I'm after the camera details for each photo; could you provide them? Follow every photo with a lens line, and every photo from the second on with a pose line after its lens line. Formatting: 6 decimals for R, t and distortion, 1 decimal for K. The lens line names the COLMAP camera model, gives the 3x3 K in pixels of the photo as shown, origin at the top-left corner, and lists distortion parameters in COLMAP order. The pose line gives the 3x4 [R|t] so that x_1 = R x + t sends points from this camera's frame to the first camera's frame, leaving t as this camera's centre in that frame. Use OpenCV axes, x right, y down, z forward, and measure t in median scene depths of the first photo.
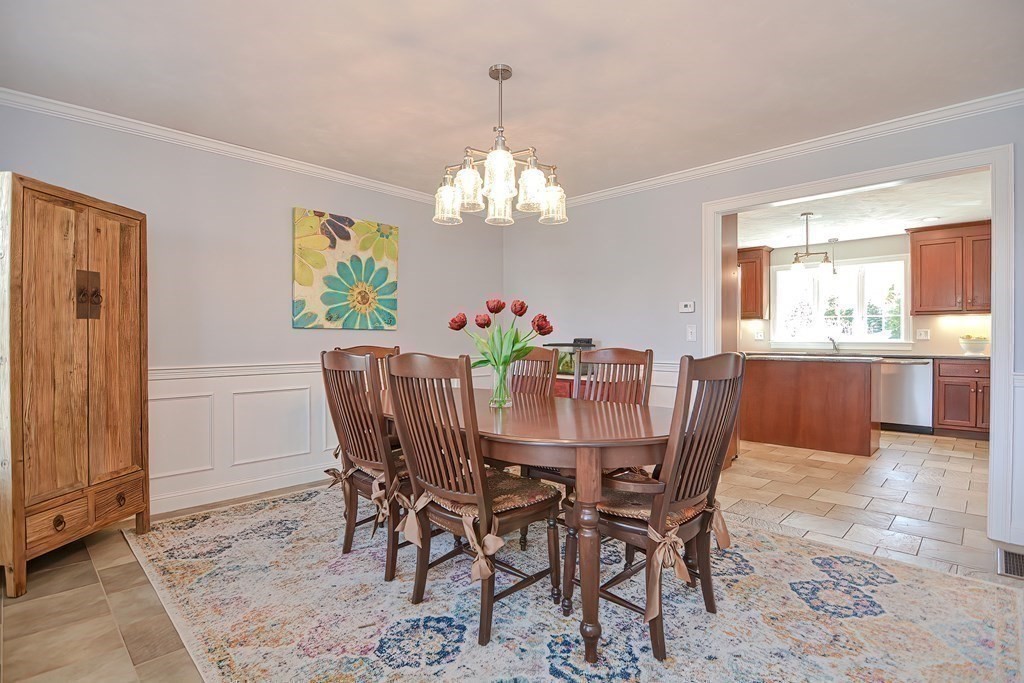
lens RADIAL K [[493.7, 0, 510.9], [0, 493.7, 340.6], [0, 0, 1]] dist [-0.014239, -0.006848]
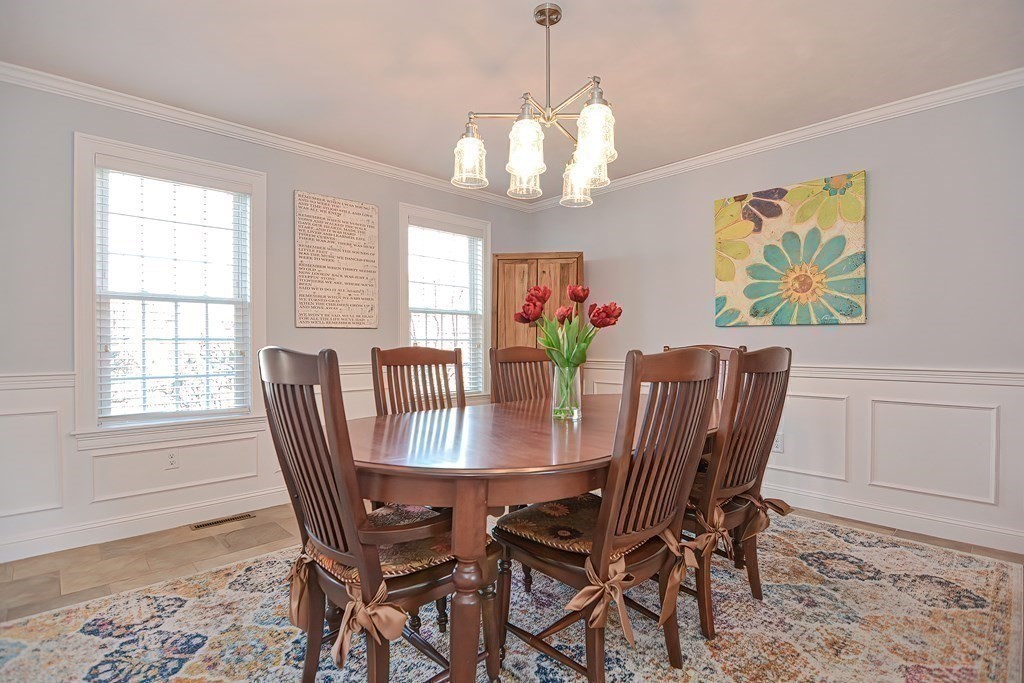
lens RADIAL K [[493.7, 0, 510.9], [0, 493.7, 340.6], [0, 0, 1]] dist [-0.014239, -0.006848]
pose [[-0.045443, -0.004223, -0.998958, 0.503155], [-0.001045, 0.999991, -0.004180, 0.005598], [0.998966, 0.000854, -0.045447, 0.605393]]
